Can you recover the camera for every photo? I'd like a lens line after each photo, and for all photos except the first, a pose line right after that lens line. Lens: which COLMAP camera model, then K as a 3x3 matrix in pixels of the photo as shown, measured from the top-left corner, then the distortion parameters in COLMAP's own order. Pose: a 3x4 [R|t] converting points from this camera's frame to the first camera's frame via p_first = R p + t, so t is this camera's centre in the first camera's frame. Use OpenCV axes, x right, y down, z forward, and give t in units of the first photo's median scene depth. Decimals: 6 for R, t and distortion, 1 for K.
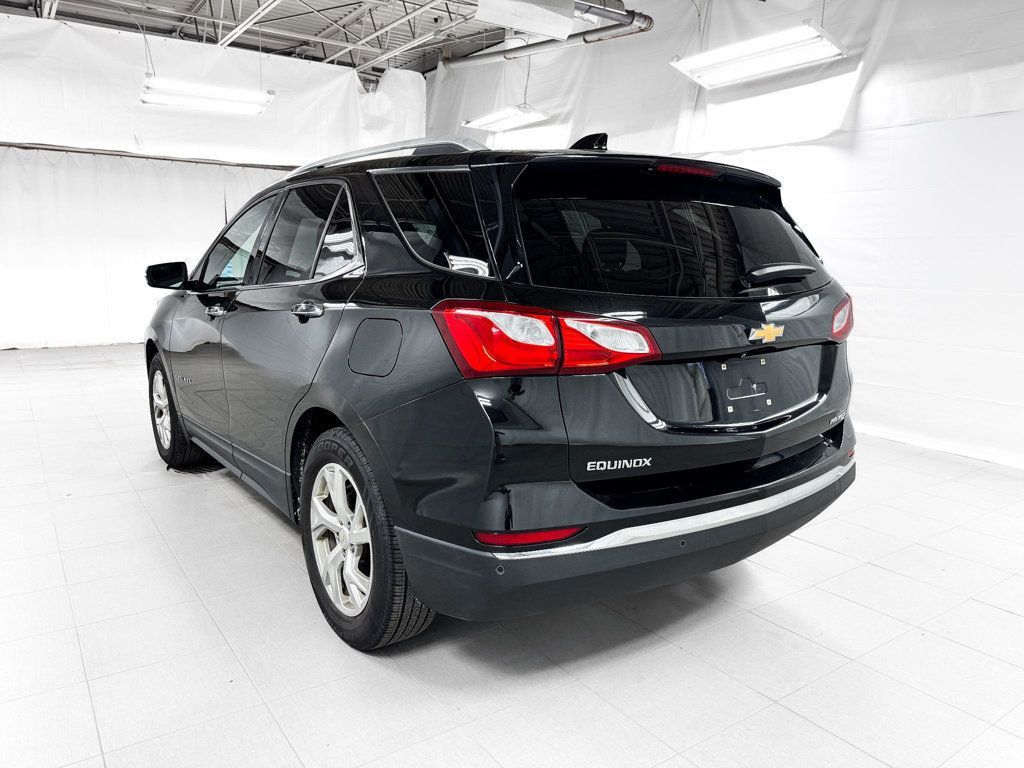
lens RADIAL K [[720.7, 0, 512.0], [0, 720.7, 384.0], [0, 0, 1]] dist [0.022220, -0.035308]
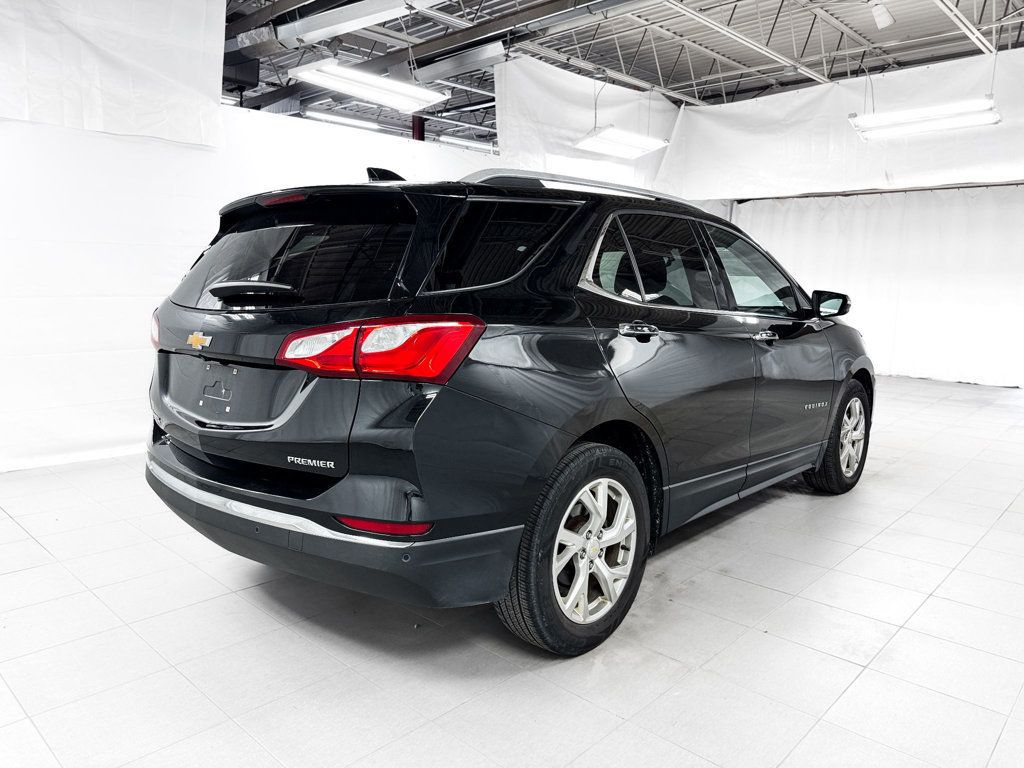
lens RADIAL K [[720.7, 0, 512.0], [0, 720.7, 384.0], [0, 0, 1]] dist [0.022220, -0.035308]
pose [[0.213673, 0.121958, -0.969263, 0.604427], [-0.172414, 0.981310, 0.085465, -0.071939], [0.961570, 0.148853, 0.230707, 0.470528]]
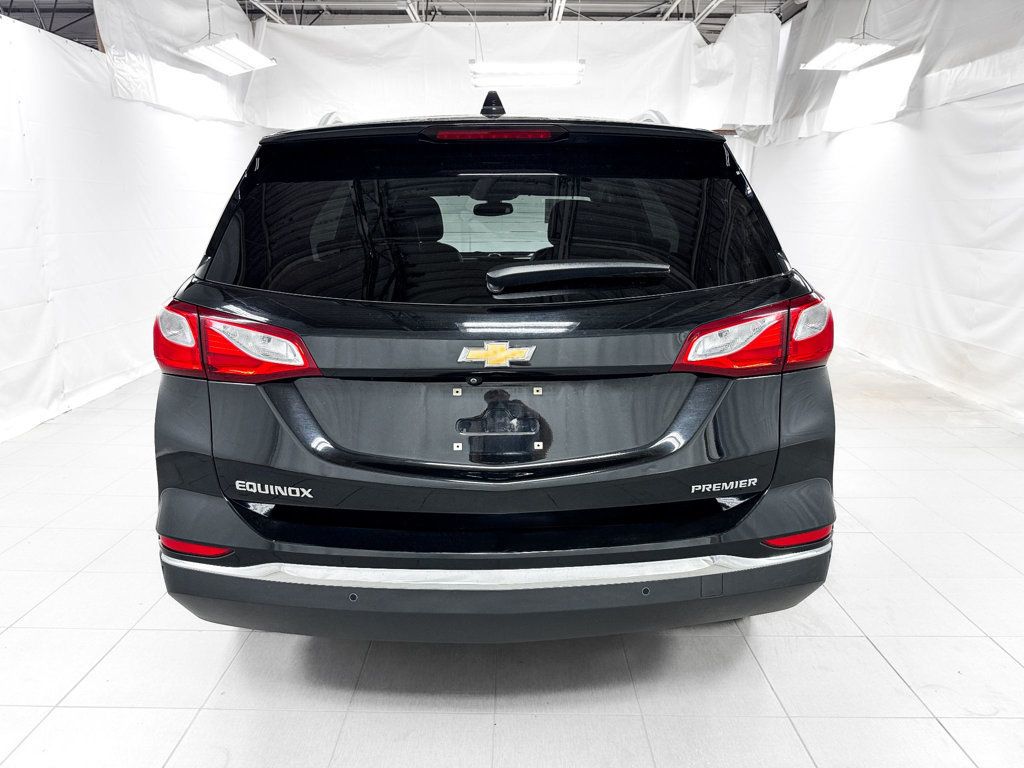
lens RADIAL K [[720.7, 0, 512.0], [0, 720.7, 384.0], [0, 0, 1]] dist [0.022220, -0.035308]
pose [[0.820252, 0.115429, -0.560235, 0.303575], [-0.086725, 0.993201, 0.077659, -0.038453], [0.565390, -0.015114, 0.824685, 0.154720]]
